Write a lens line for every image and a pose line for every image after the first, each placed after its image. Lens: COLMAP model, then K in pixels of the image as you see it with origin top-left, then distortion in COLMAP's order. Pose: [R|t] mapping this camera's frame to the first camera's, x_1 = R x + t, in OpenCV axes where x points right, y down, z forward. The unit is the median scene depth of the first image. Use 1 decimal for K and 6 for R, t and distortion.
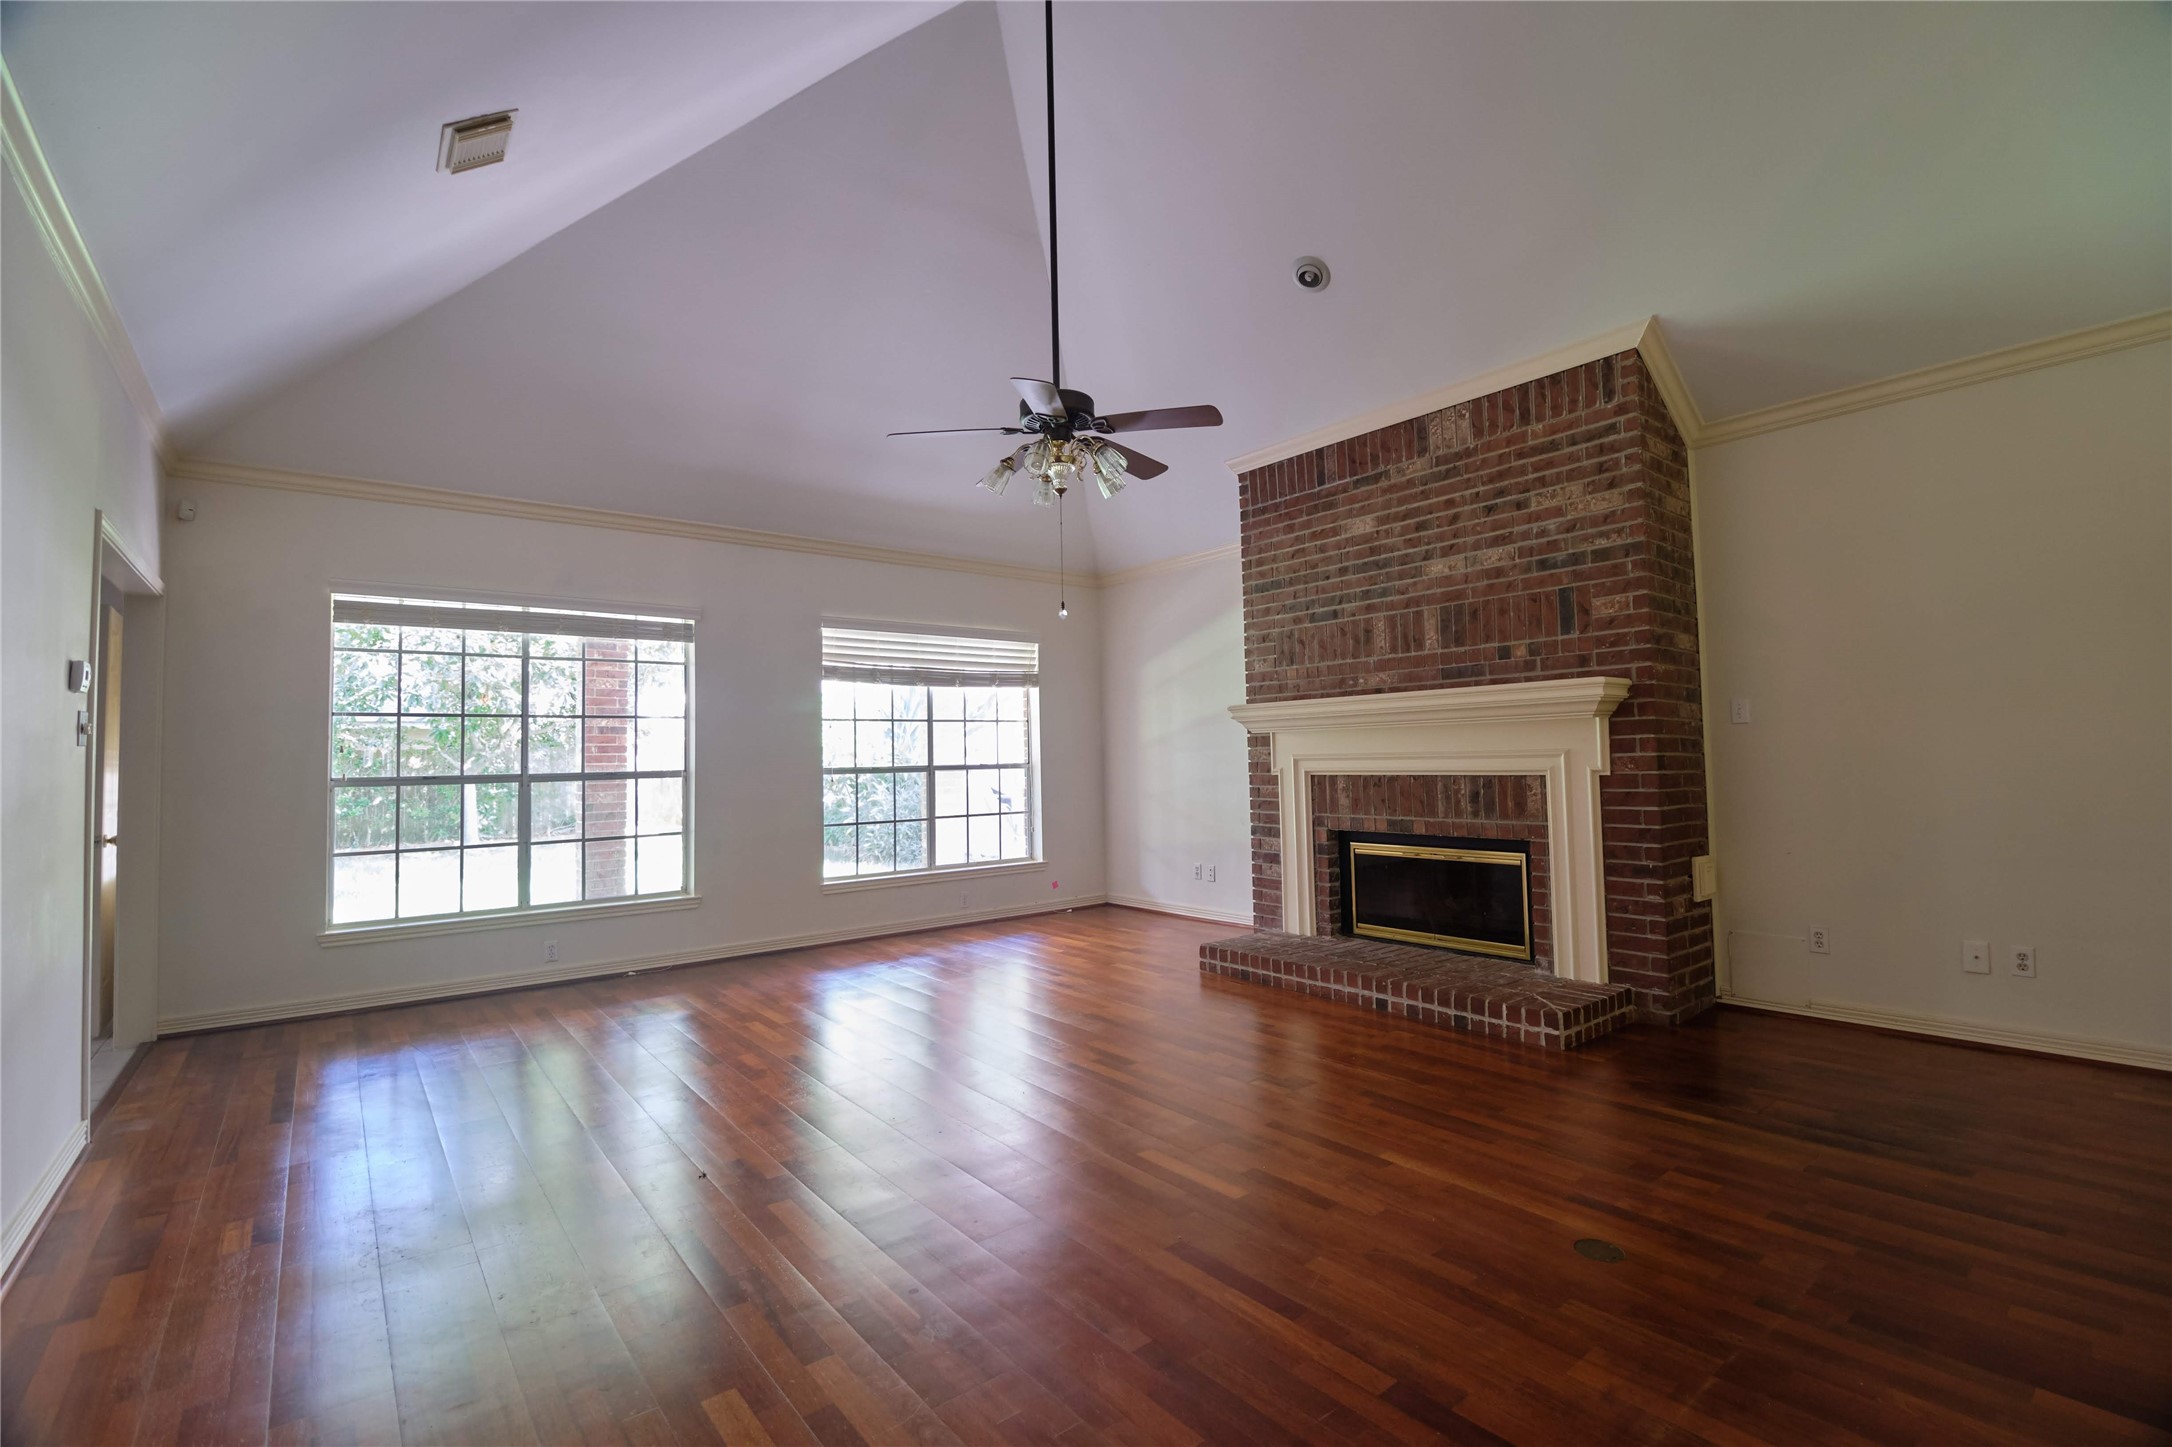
lens RADIAL K [[963.0, 0, 1100.6], [0, 963.0, 713.9], [0, 0, 1]] dist [-0.011177, -0.006239]
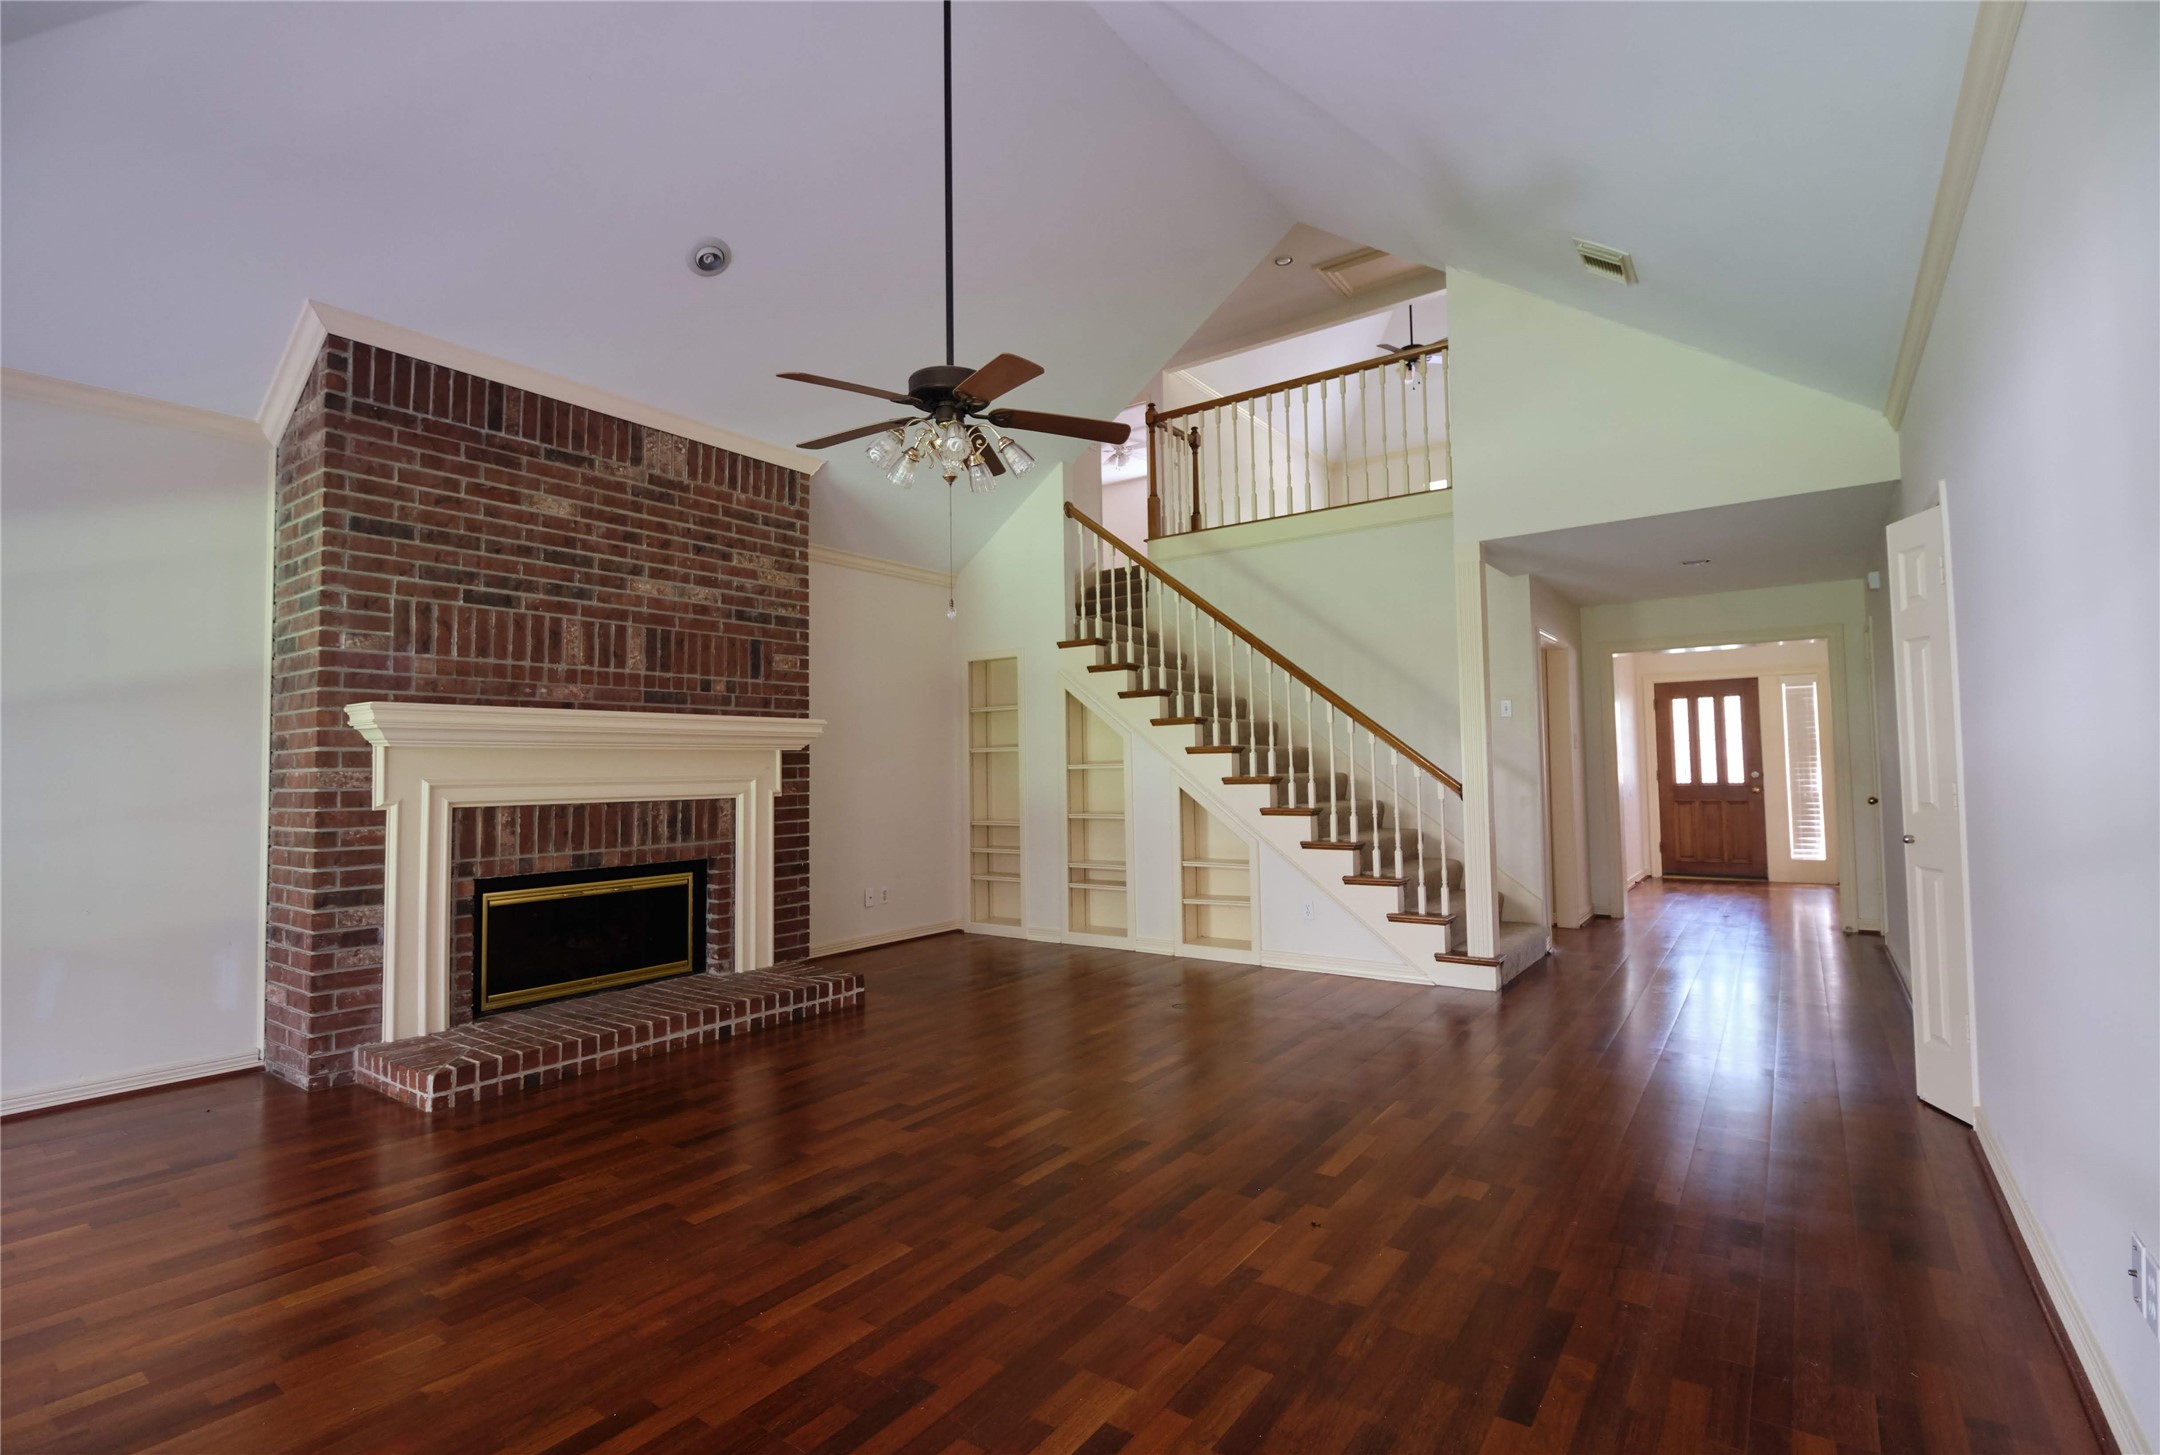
lens RADIAL K [[982.9, 0, 1094.0], [0, 982.9, 722.0], [0, 0, 1]] dist [-0.008589, -0.000611]
pose [[-0.270289, 0.069304, 0.960282, -0.736043], [-0.026637, 0.996486, -0.079414, 0.051783], [-0.962411, -0.047043, -0.267493, 0.851640]]
